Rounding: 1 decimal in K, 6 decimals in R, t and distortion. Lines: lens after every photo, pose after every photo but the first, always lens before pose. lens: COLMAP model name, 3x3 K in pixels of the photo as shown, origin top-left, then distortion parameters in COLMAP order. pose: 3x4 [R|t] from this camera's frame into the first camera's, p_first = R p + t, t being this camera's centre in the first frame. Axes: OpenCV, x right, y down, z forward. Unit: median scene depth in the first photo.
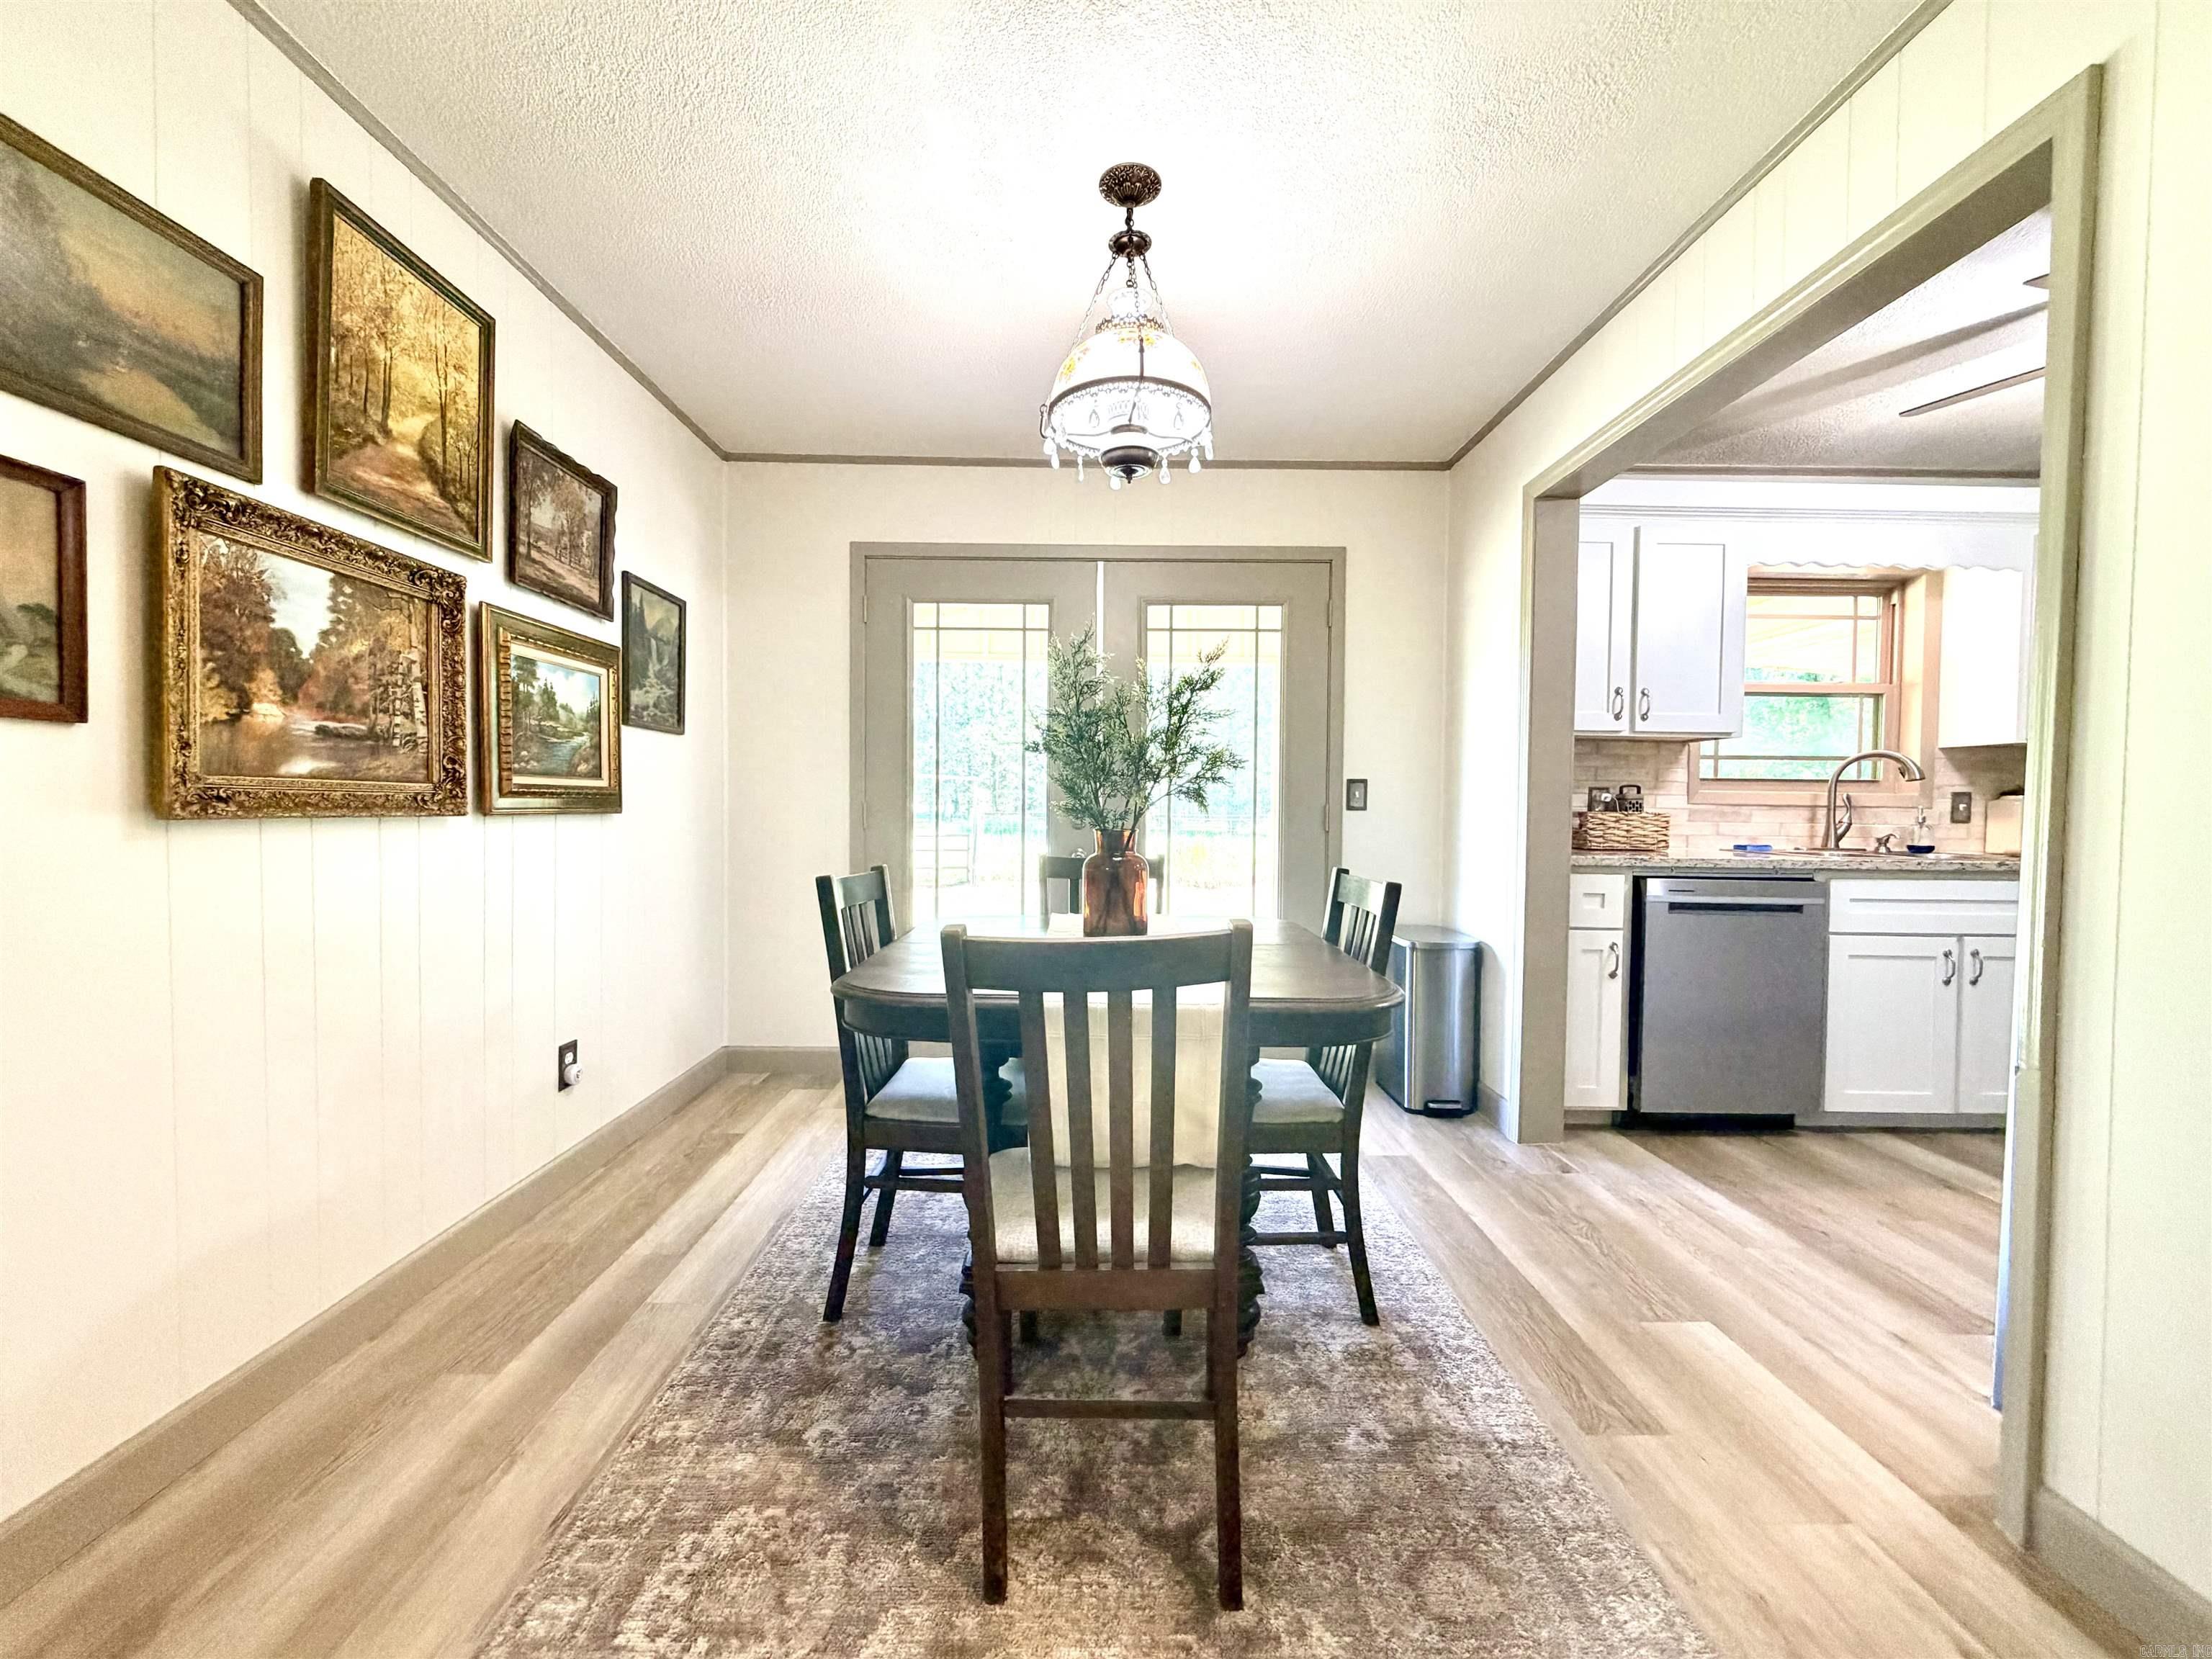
lens RADIAL K [[895.9, 0, 1099.7], [0, 895.9, 828.9], [0, 0, 1]] dist [0.000542, -0.000100]
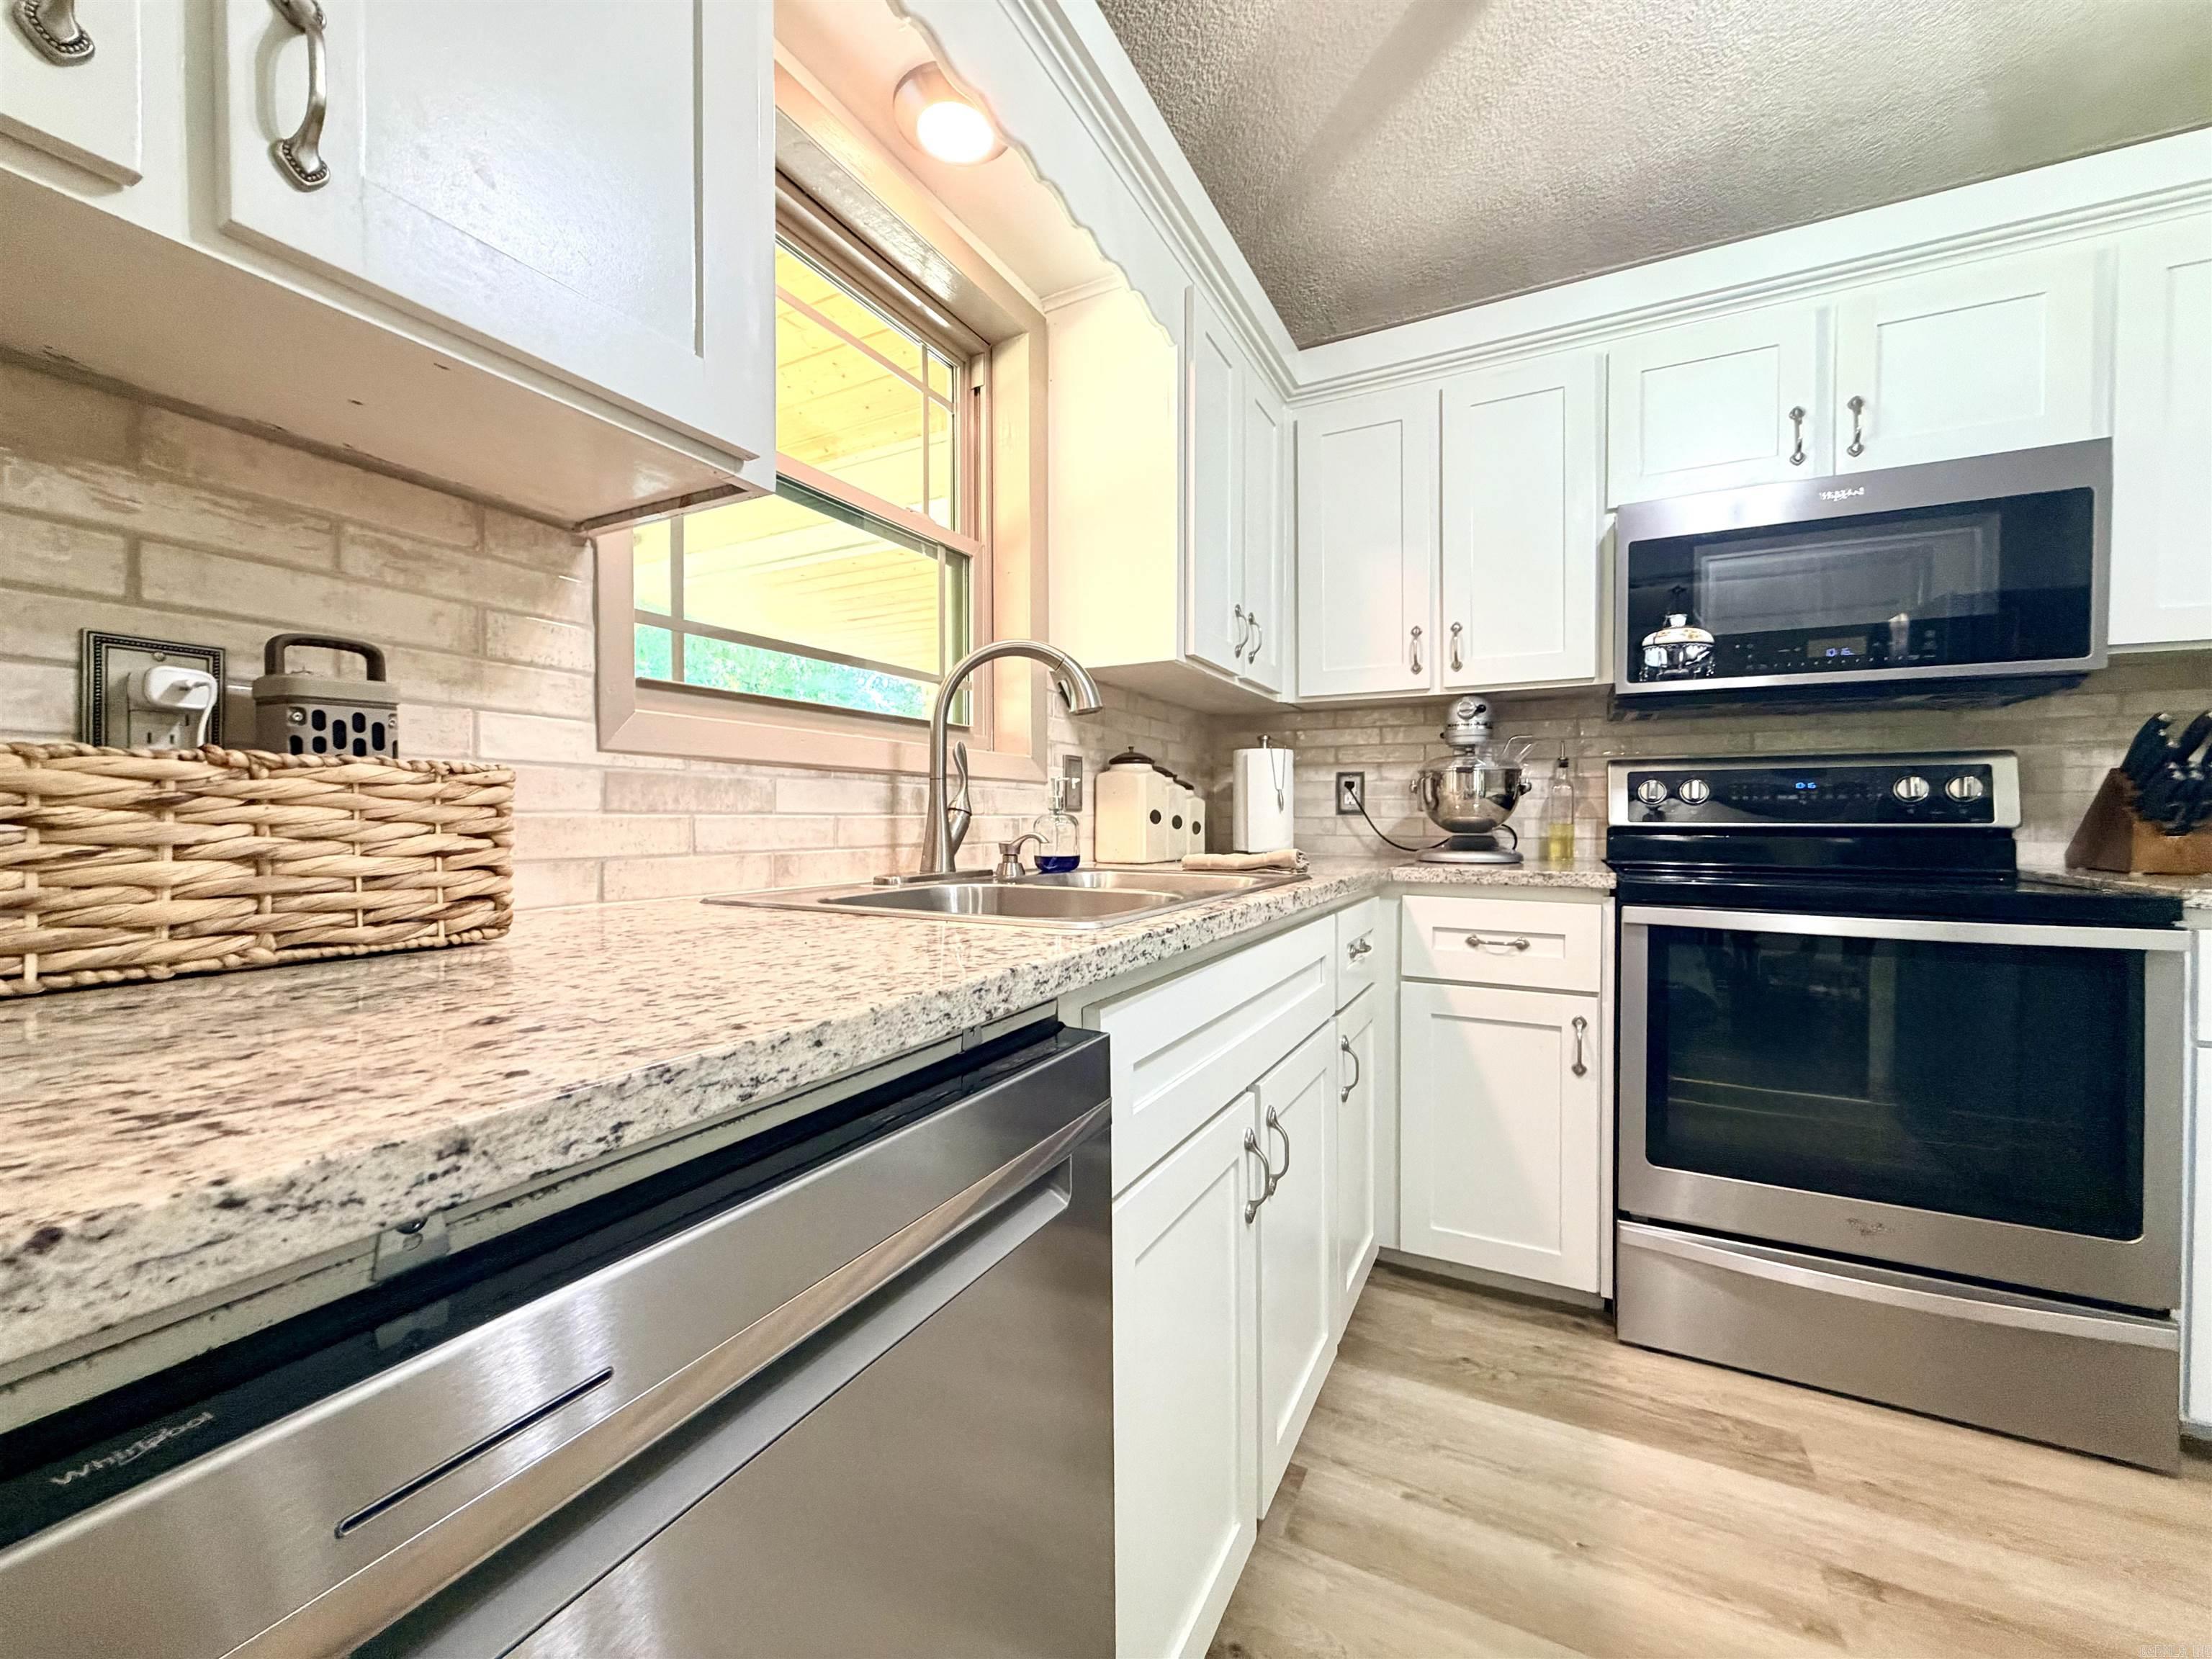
lens RADIAL K [[895.9, 0, 1103.3], [0, 895.9, 828.2], [0, 0, 1]] dist [0.000542, -0.000100]
pose [[0.477285, -0.022672, 0.878456, 0.490841], [0.029685, 0.999513, 0.009667, -0.000697], [-0.878247, 0.021463, 0.477726, 0.736710]]
